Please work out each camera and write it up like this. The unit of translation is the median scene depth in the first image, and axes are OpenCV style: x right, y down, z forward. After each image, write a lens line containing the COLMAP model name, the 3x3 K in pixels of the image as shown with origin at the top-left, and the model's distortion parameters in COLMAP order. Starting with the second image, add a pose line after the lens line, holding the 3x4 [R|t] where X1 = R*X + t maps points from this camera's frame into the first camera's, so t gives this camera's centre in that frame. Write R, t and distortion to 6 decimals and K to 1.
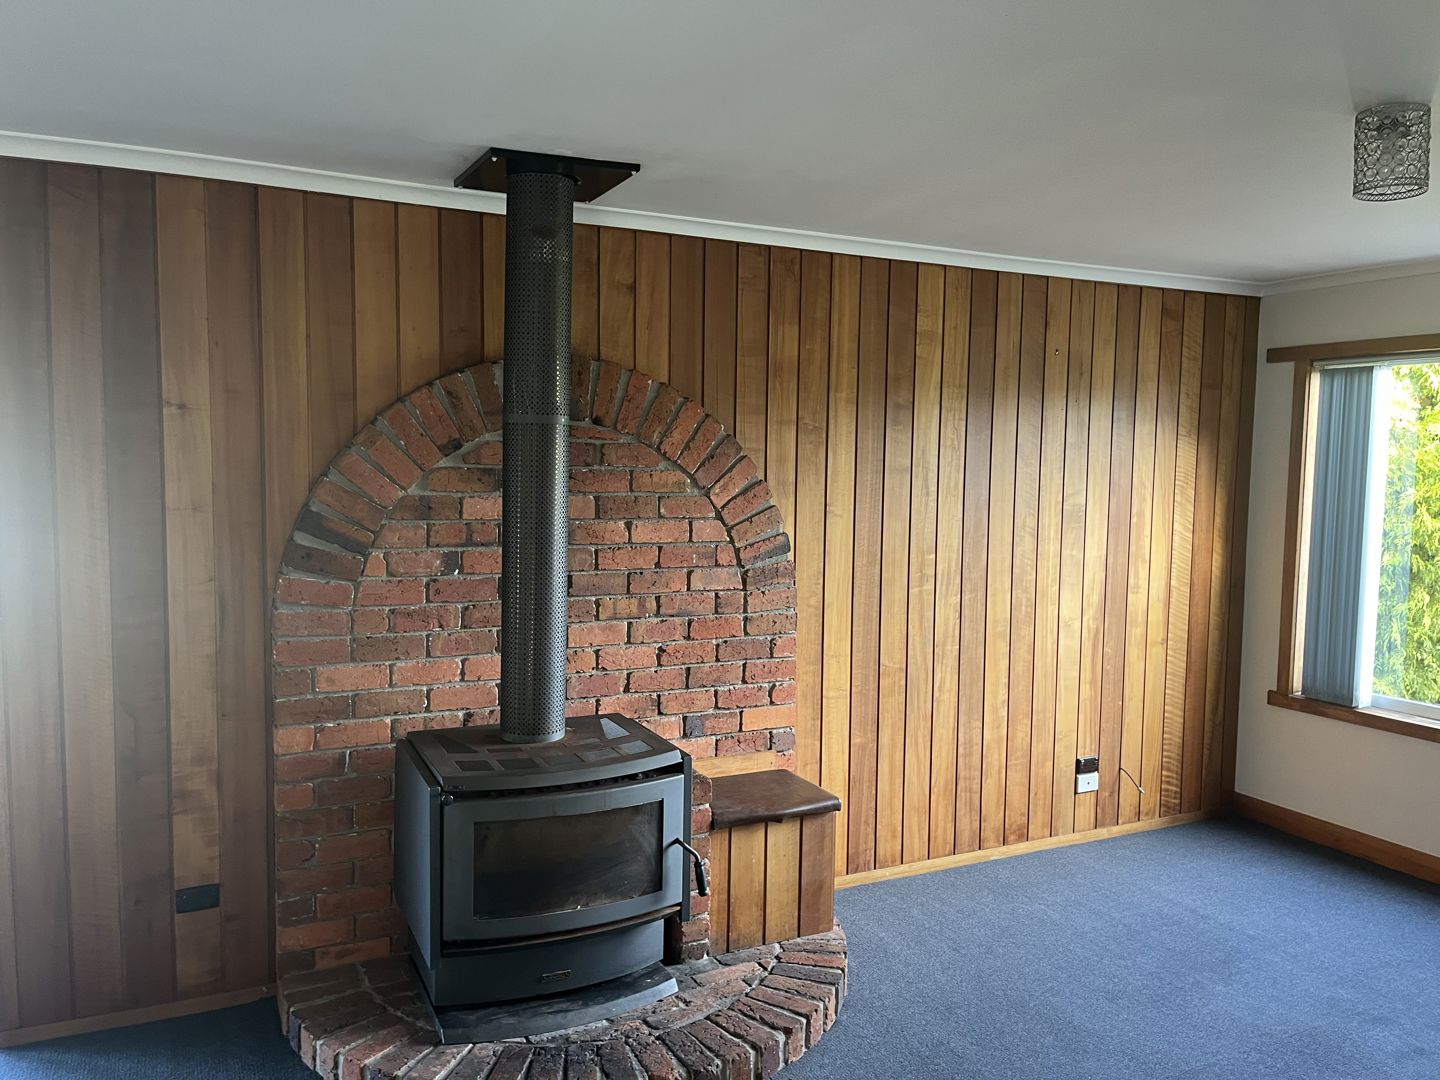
lens RADIAL K [[1028.2, 0, 650.8], [0, 1028.2, 572.6], [0, 0, 1]] dist [0.110171, -0.152719]
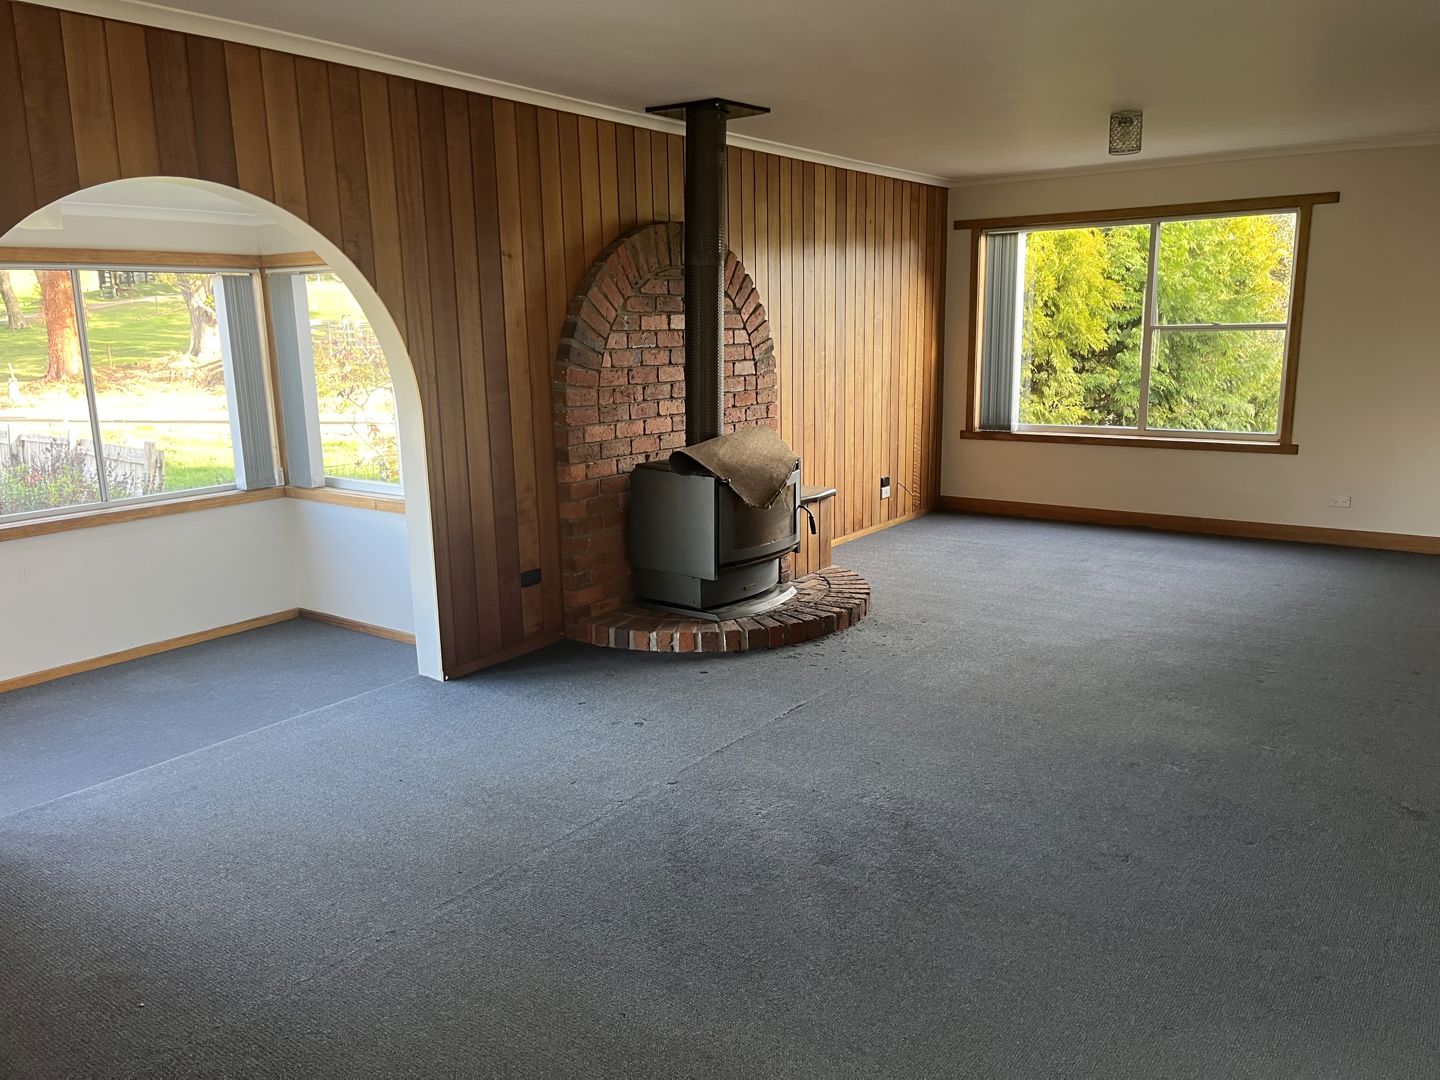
lens RADIAL K [[1062.9, 0, 720.0], [0, 1062.9, 540.0], [0, 0, 1]] dist [0.075432, -0.077582]
pose [[0.874861, -0.117083, 0.470011, -0.668680], [0.063858, 0.989756, 0.127693, 0.049599], [-0.480147, -0.081699, 0.873375, -0.378801]]
